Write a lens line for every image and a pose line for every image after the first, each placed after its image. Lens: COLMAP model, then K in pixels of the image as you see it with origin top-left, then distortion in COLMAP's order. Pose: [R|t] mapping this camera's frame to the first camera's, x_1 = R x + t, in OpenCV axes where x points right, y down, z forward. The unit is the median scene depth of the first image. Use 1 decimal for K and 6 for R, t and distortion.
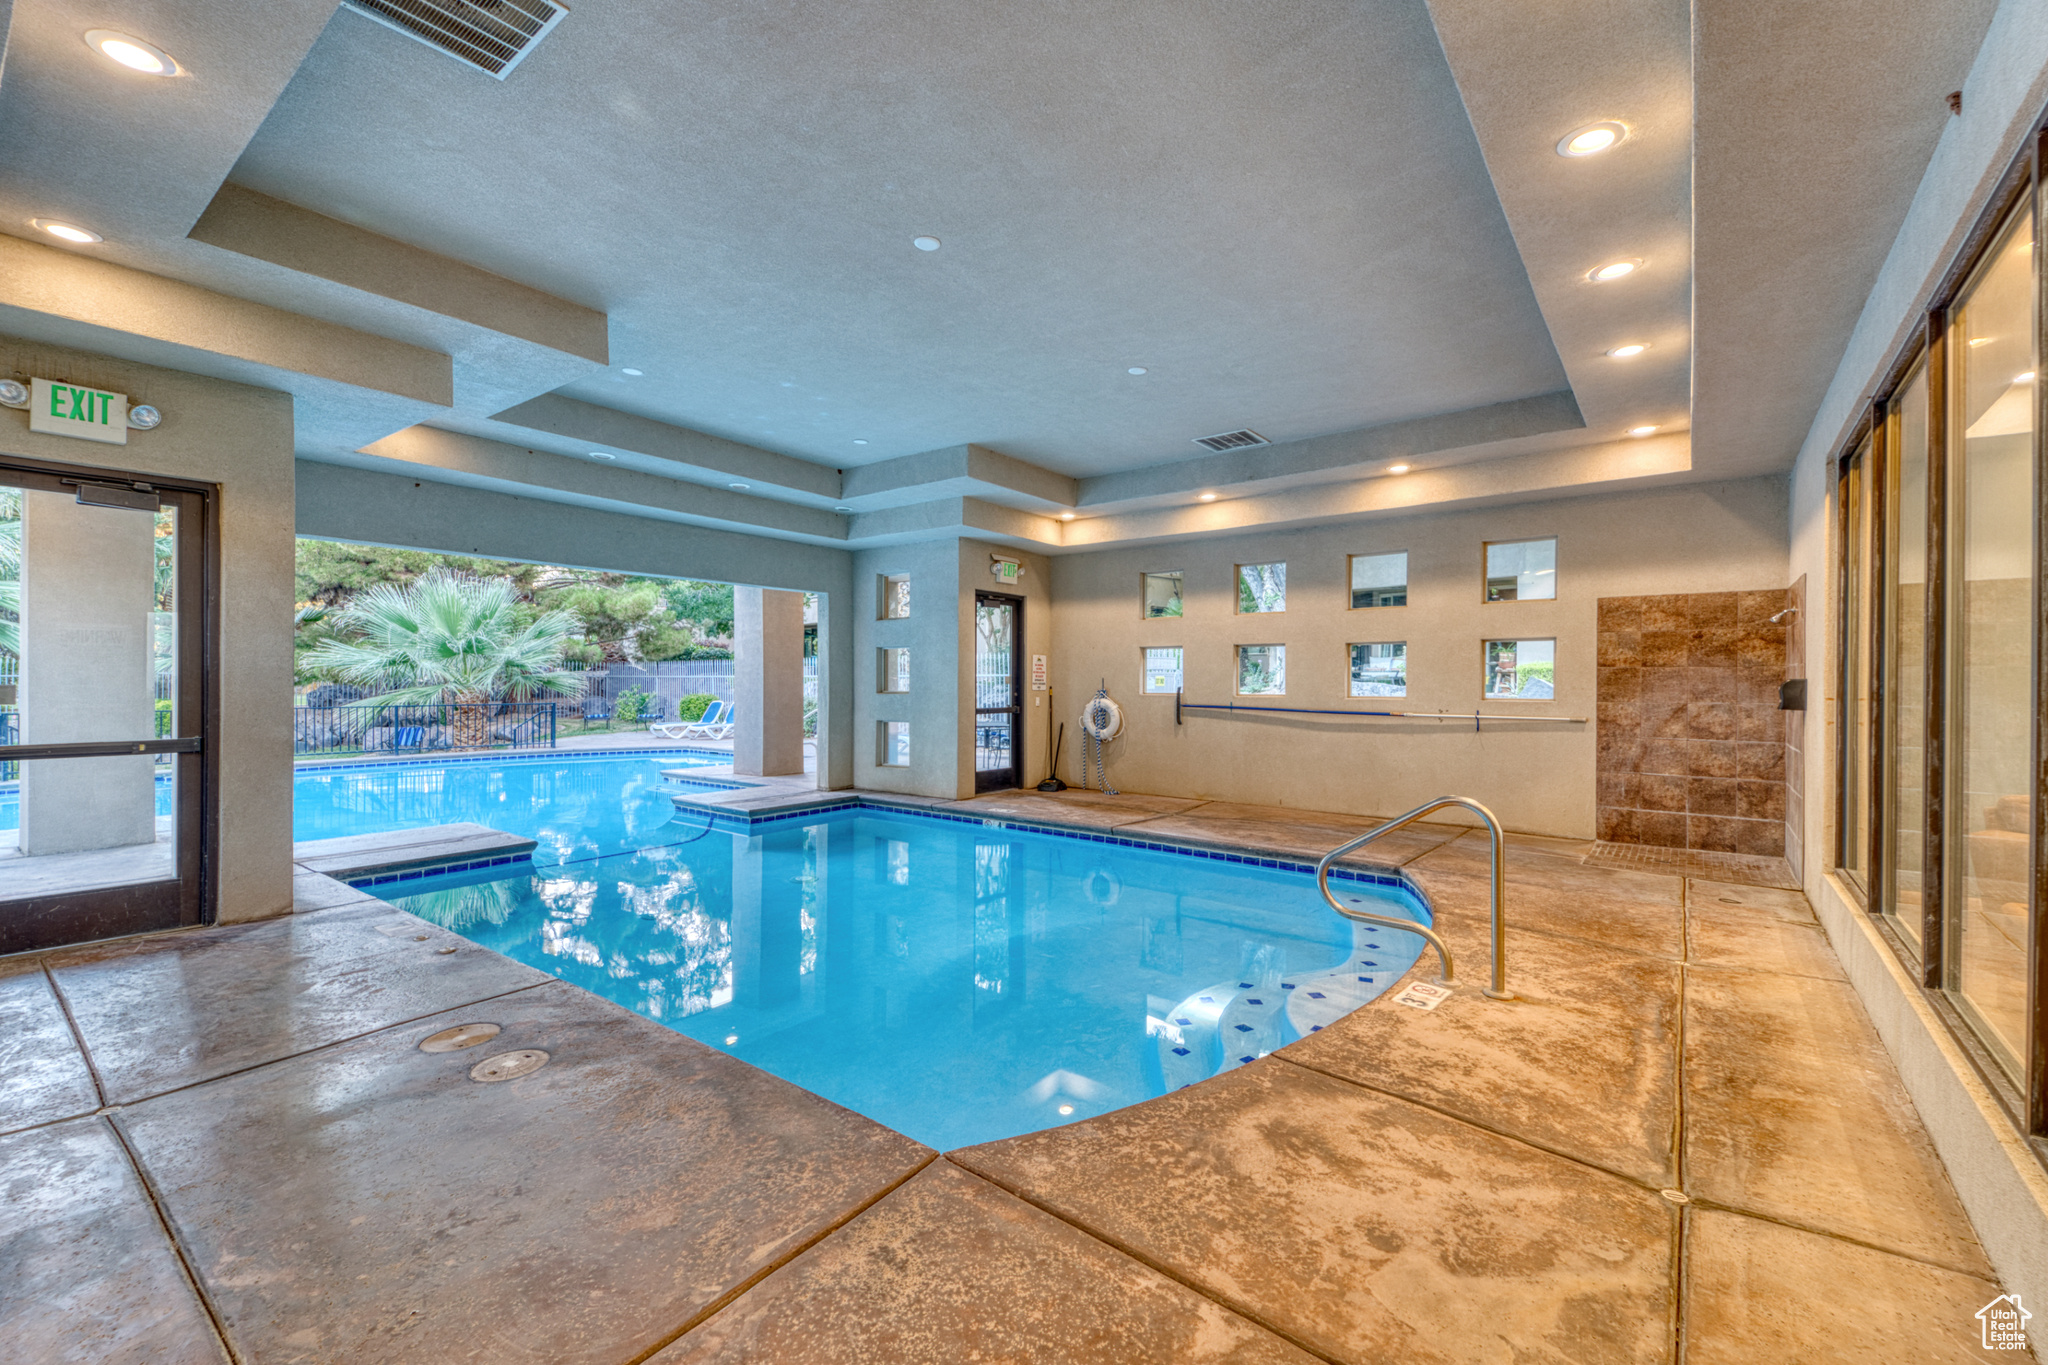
lens RADIAL K [[844.8, 0, 1021.8], [0, 844.8, 680.0], [0, 0, 1]] dist [0.076600, -0.034077]
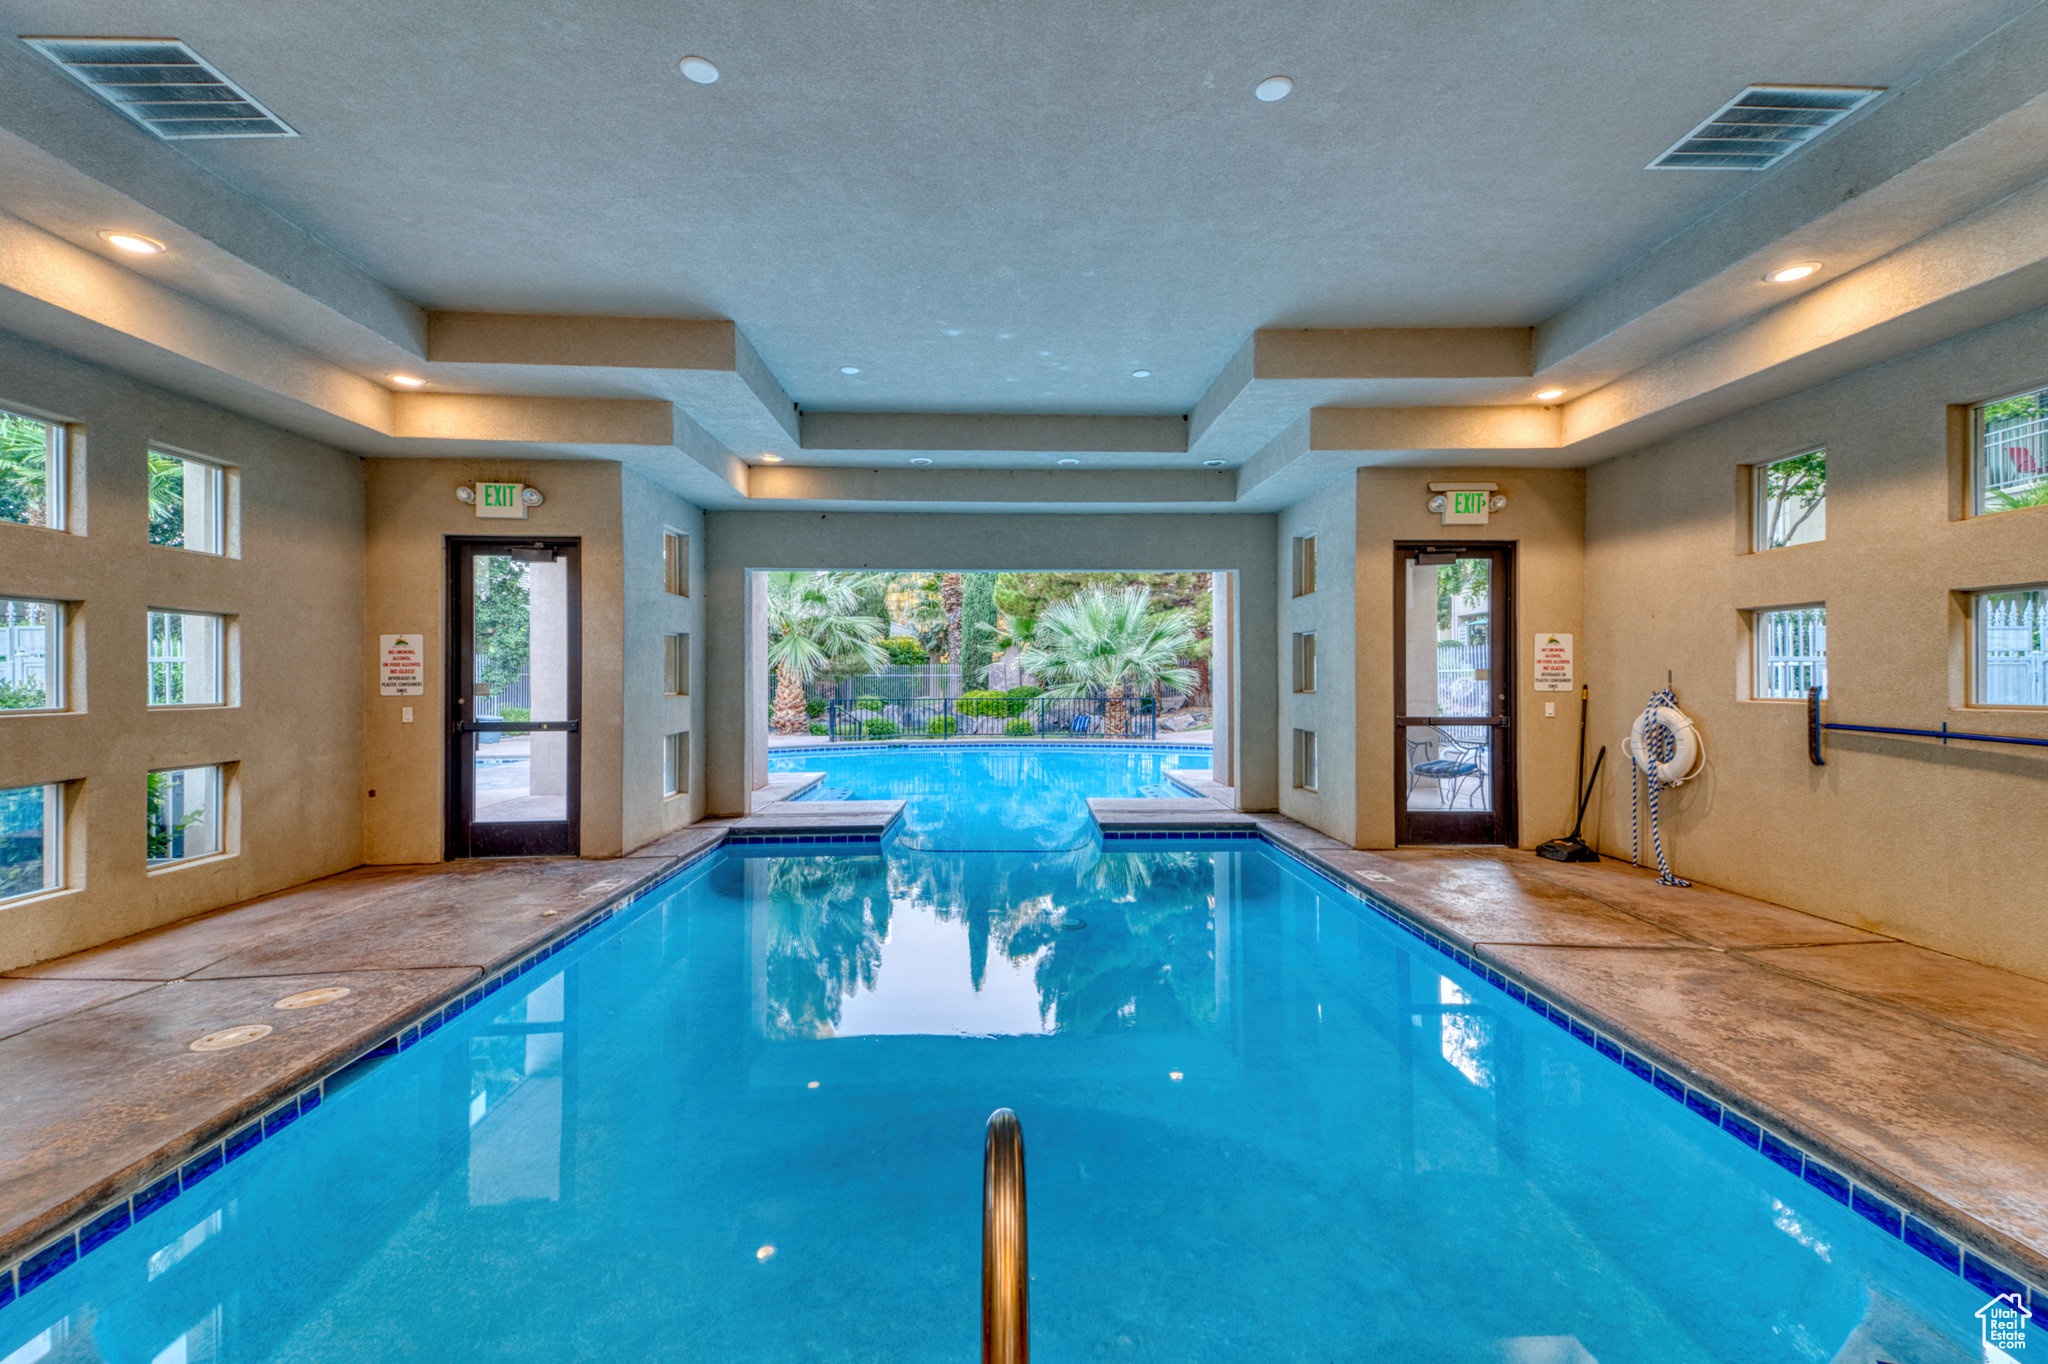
lens RADIAL K [[844.8, 0, 1021.8], [0, 844.8, 679.5], [0, 0, 1]] dist [0.076600, -0.034077]
pose [[0.639192, -0.002177, -0.769044, 0.283550], [0.005783, 0.999981, 0.001976, 0.000338], [0.769026, -0.005710, 0.639192, 0.337113]]
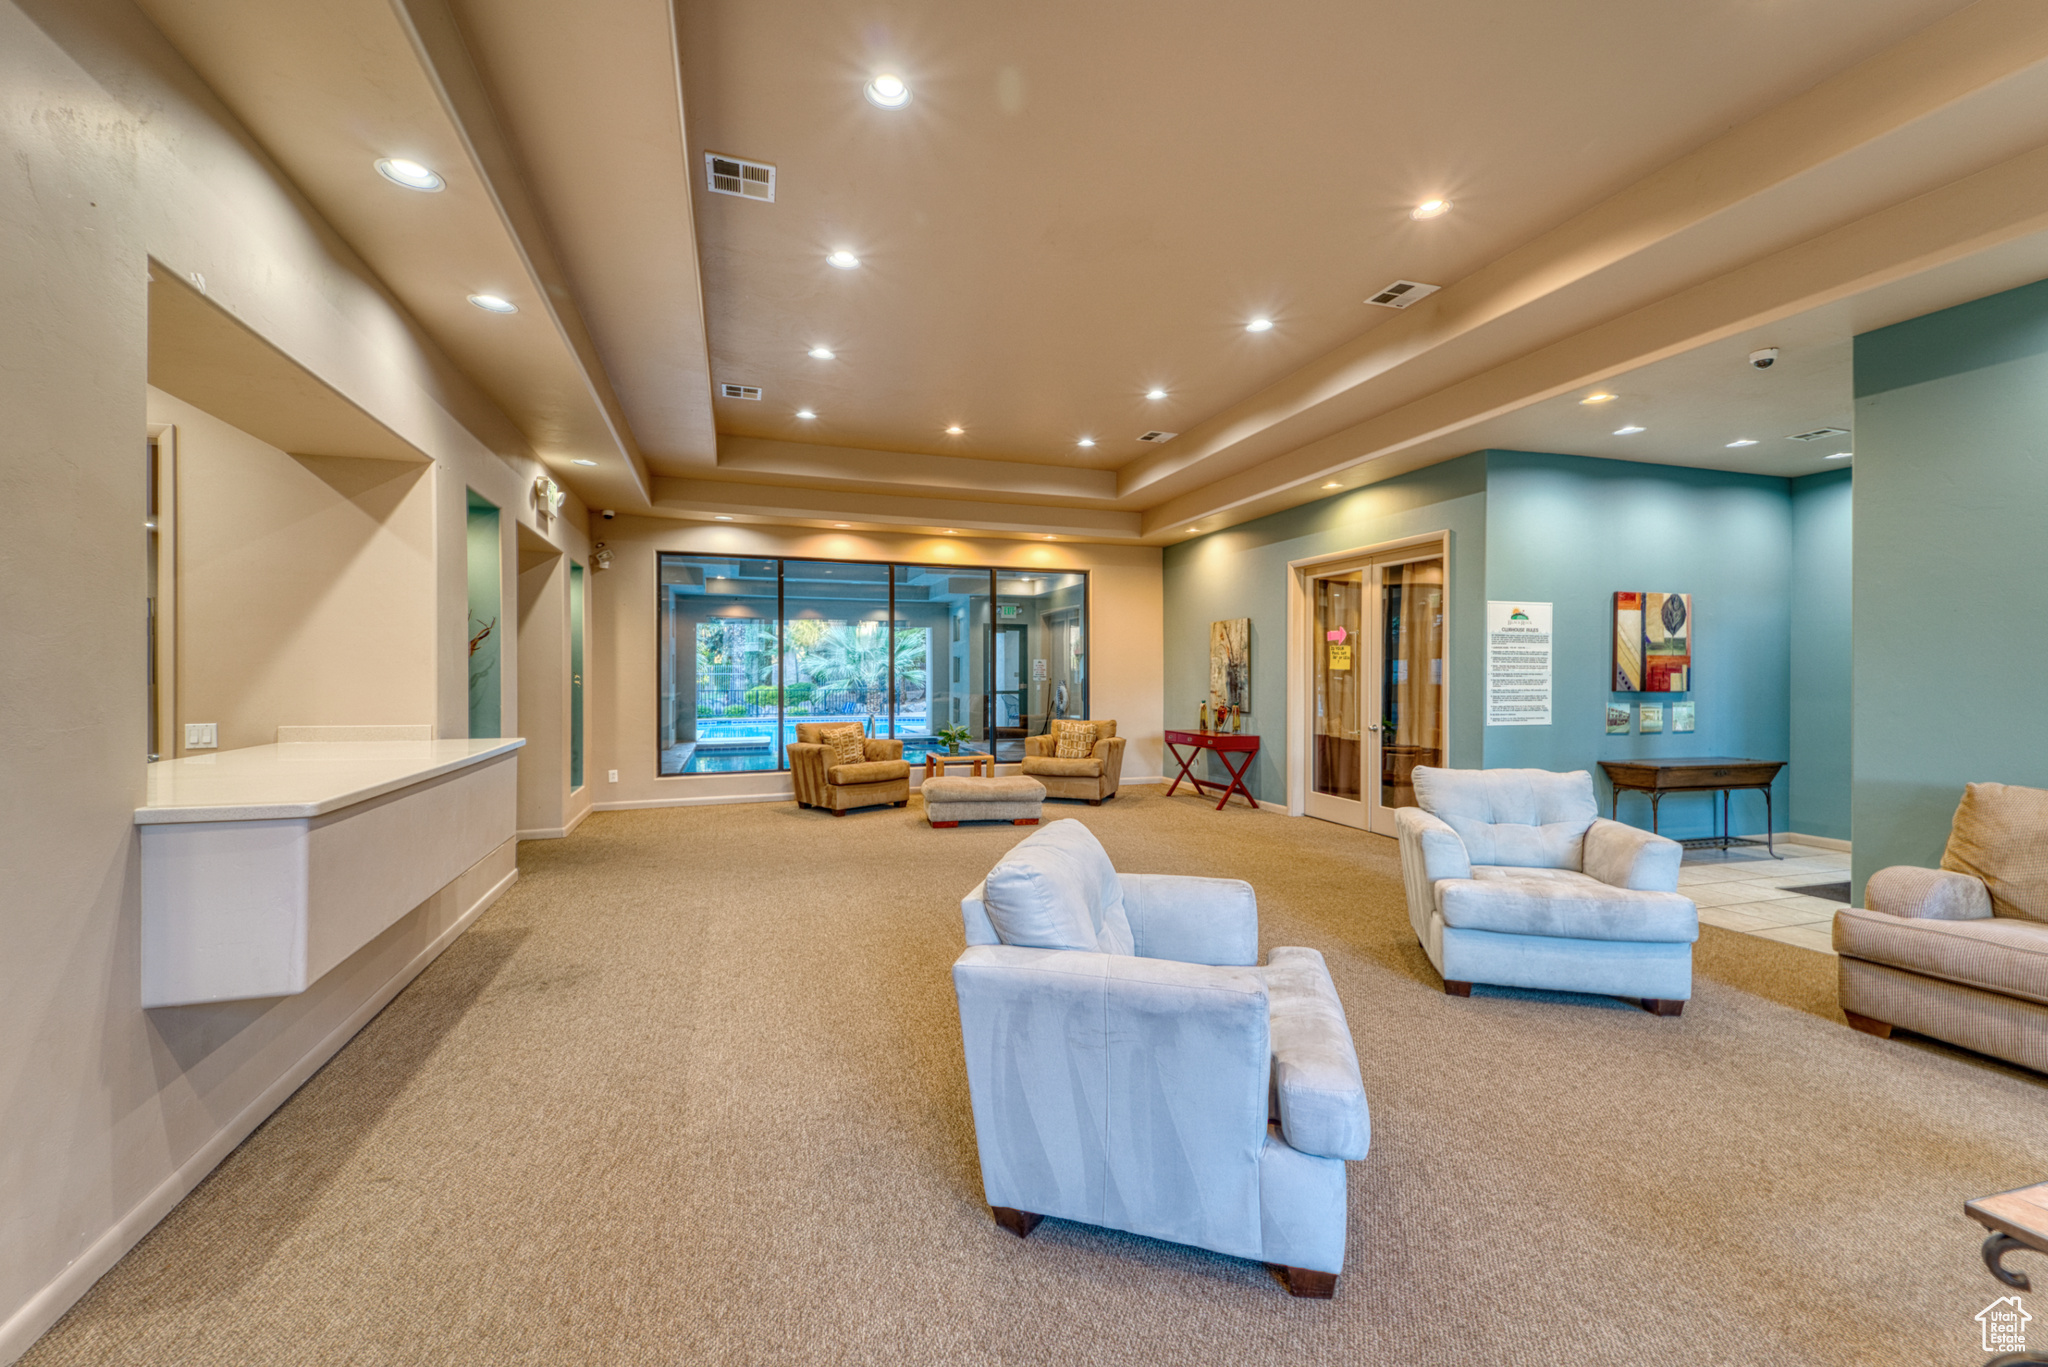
lens RADIAL K [[844.8, 0, 1021.8], [0, 844.8, 681.0], [0, 0, 1]] dist [0.076600, -0.034077]
pose [[0.830697, 0.003222, -0.556716, 1.000270], [-0.000847, 0.999989, 0.004523, 0.005538], [0.556724, -0.003286, 0.830691, -0.420276]]
